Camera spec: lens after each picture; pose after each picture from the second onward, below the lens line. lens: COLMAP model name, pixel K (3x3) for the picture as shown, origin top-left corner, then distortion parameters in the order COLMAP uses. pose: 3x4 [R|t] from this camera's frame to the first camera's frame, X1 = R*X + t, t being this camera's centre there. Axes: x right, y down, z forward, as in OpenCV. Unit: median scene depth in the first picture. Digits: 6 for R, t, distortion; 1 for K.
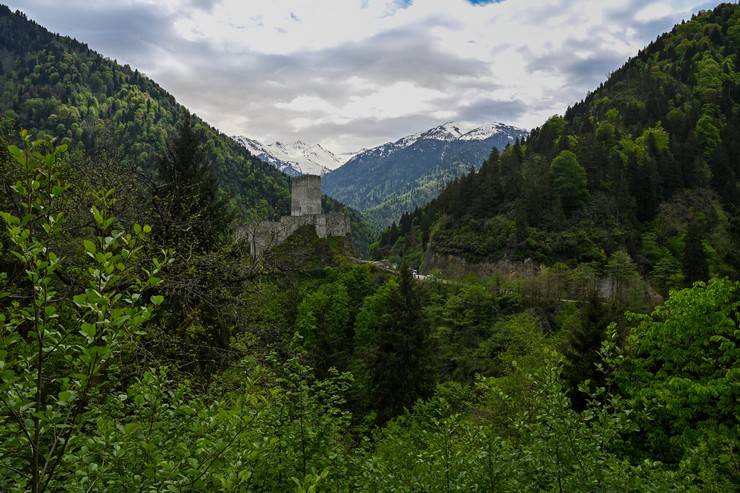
lens RADIAL K [[524.1, 0, 371.2], [0, 524.1, 240.3], [0, 0, 1]] dist [-0.119653, 0.064354]
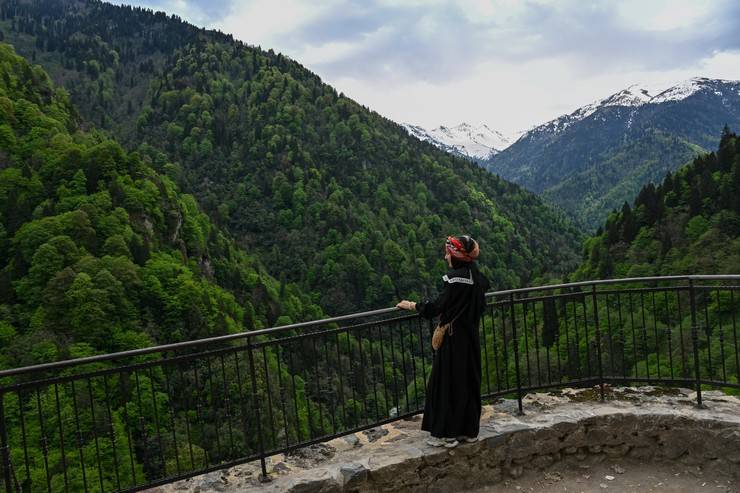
lens RADIAL K [[524.1, 0, 361.4], [0, 524.1, 238.6], [0, 0, 1]] dist [-0.119653, 0.064354]
pose [[0.941937, -0.032264, -0.334237, -0.019849], [0.039586, 0.999102, 0.015117, -0.006276], [0.333449, -0.027470, 0.942368, 0.153058]]
